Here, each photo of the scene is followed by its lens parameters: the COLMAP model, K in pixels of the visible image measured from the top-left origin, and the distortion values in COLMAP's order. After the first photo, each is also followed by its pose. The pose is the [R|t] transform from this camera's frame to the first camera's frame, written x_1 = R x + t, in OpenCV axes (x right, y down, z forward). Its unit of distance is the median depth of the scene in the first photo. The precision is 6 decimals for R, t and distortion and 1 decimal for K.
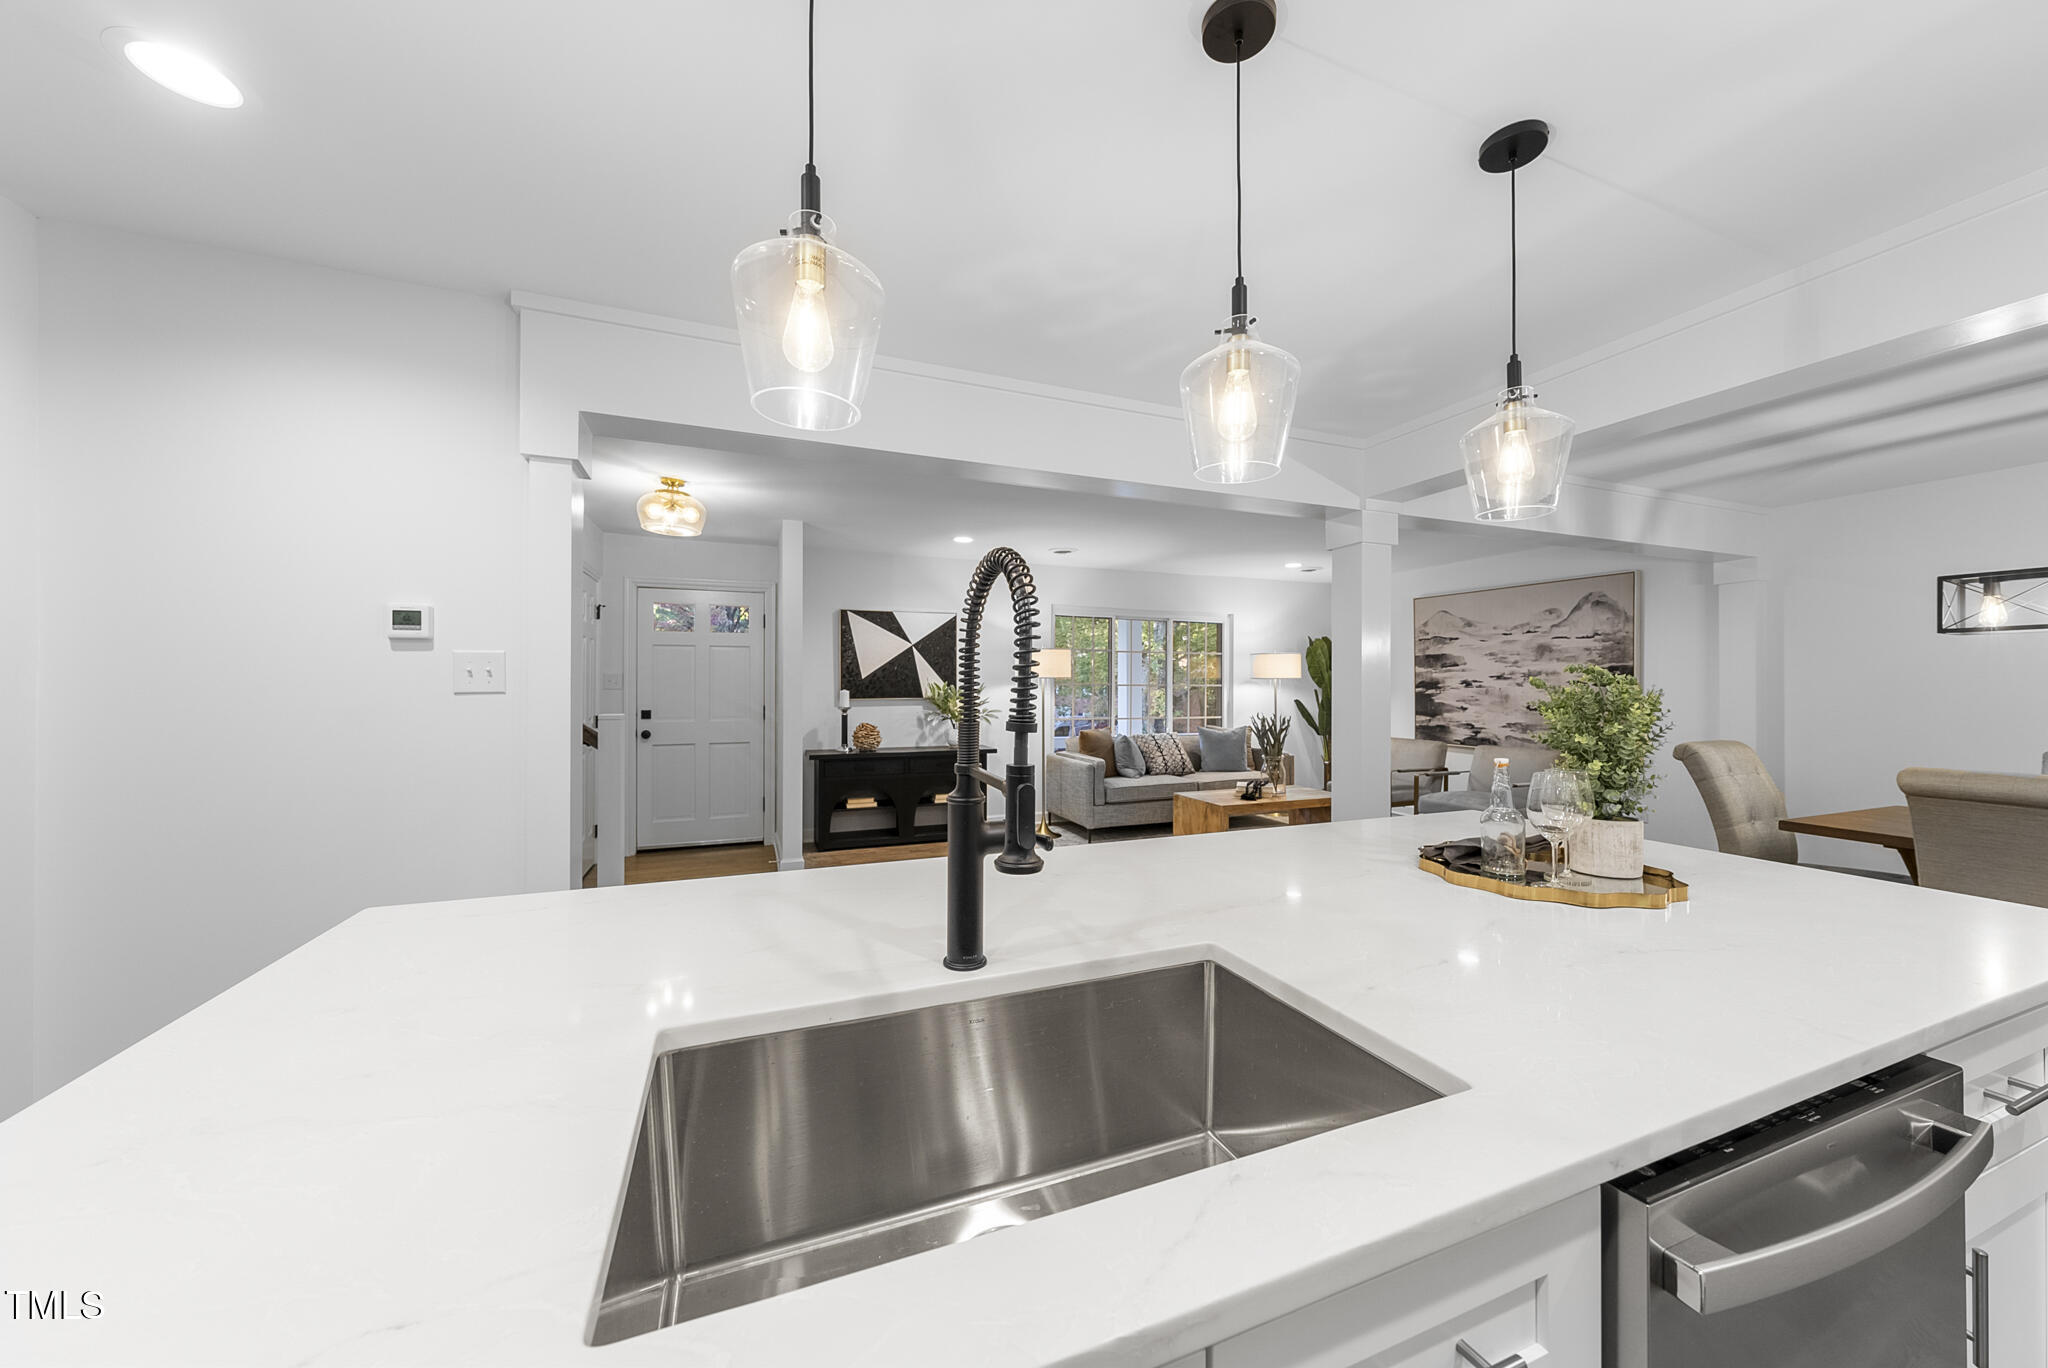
lens RADIAL K [[730.6, 0, 1031.9], [0, 730.6, 684.3], [0, 0, 1]] dist [0.000060, 0.000008]
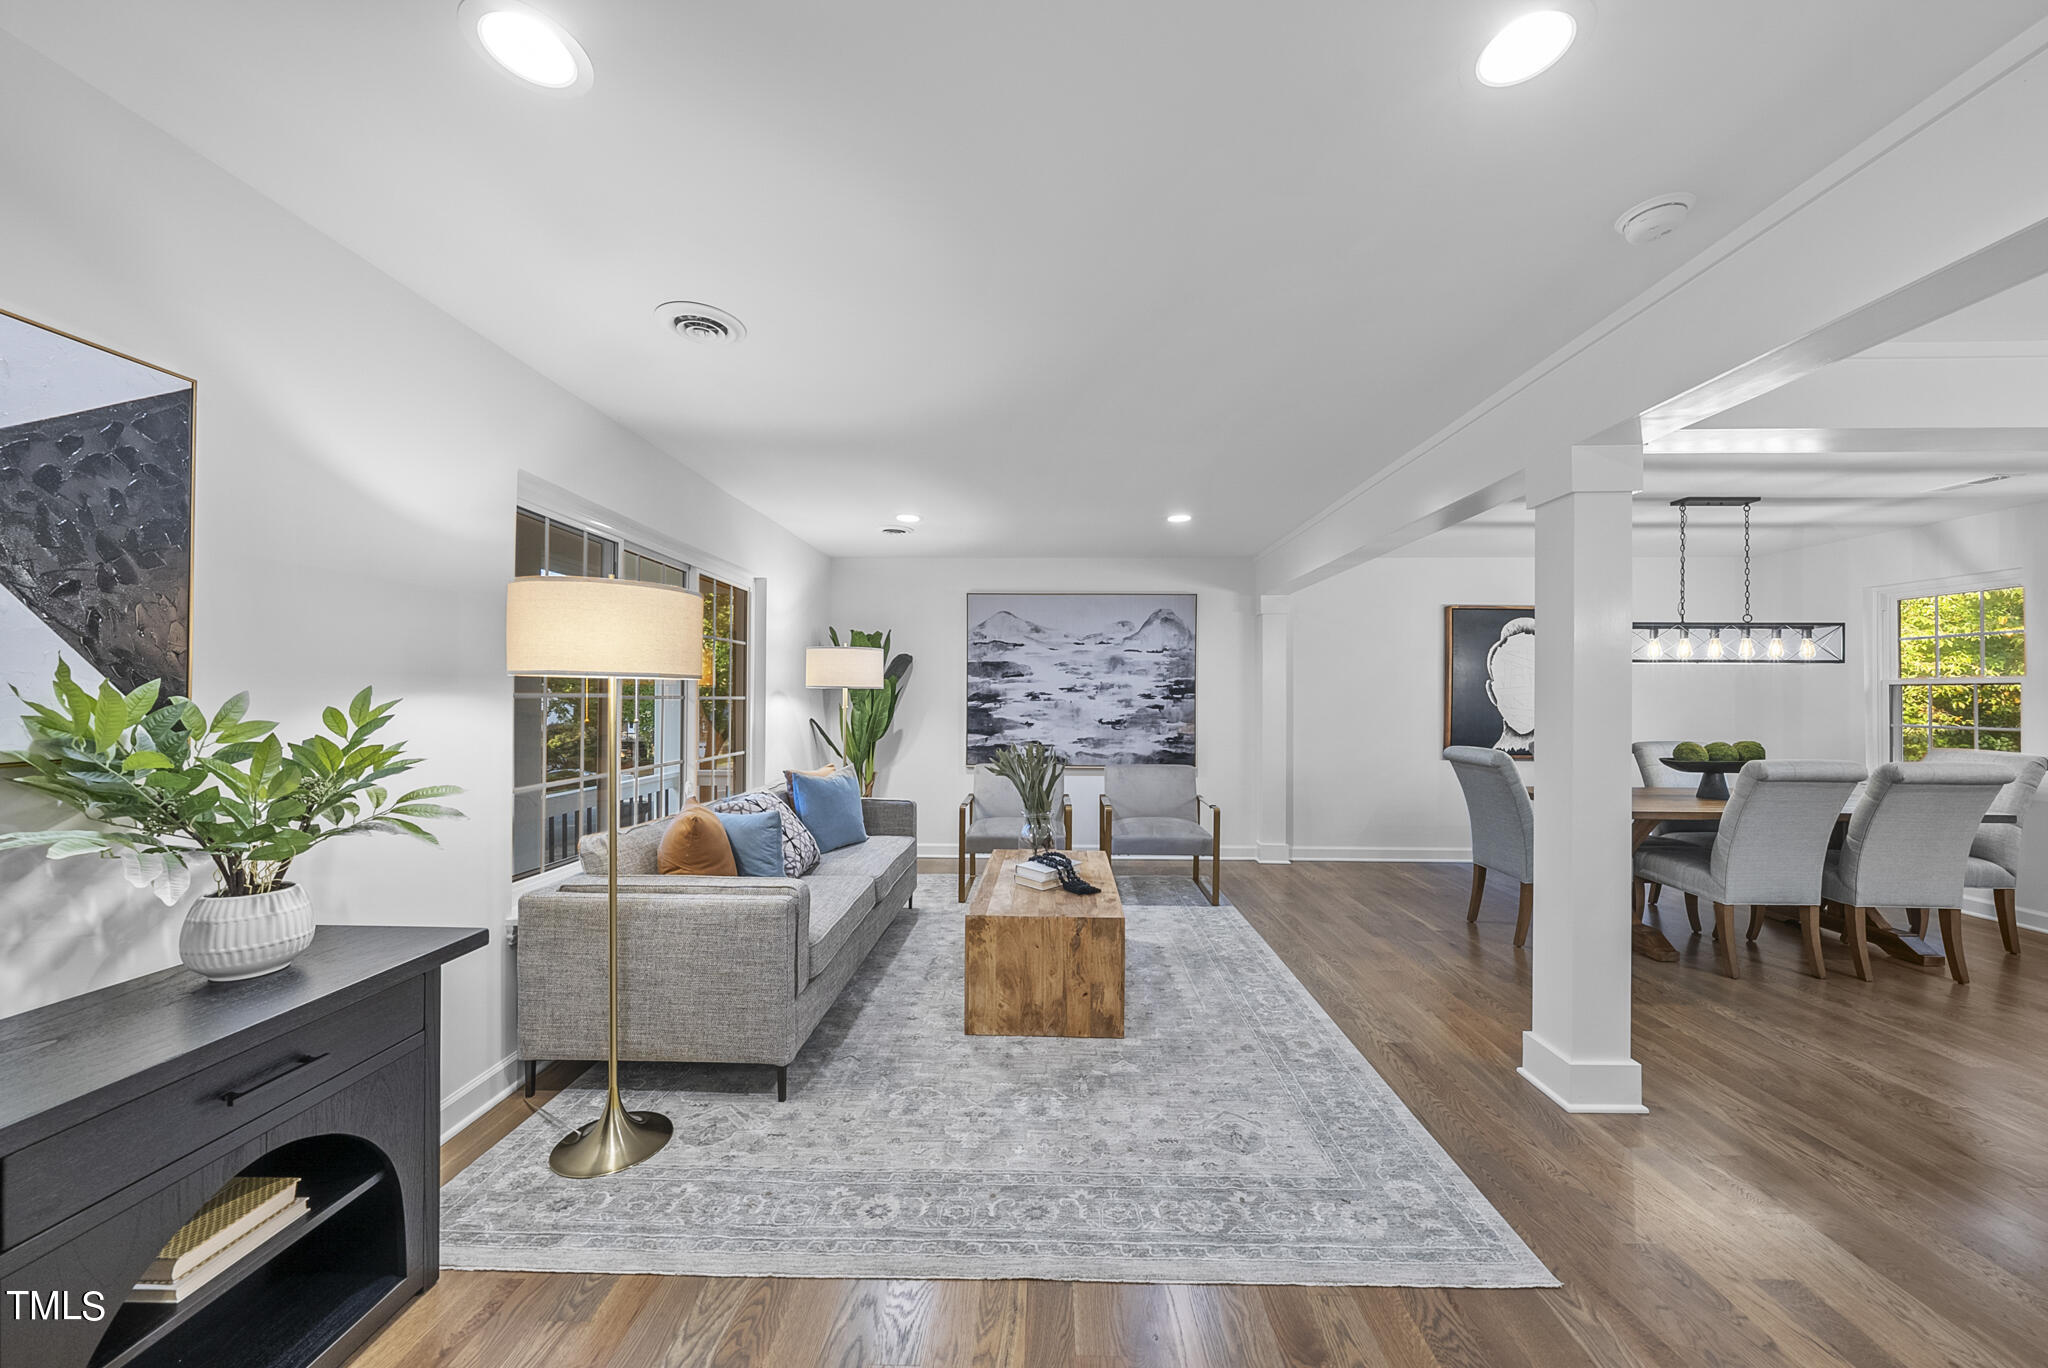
lens RADIAL K [[711.7, 0, 1026.6], [0, 711.7, 692.3], [0, 0, 1]] dist [0.000234, -0.000014]
pose [[0.390717, 0.007478, 0.920481, -0.209905], [-0.003966, 0.999971, -0.006440, -0.000112], [-0.920502, -0.001135, 0.390735, 0.685246]]
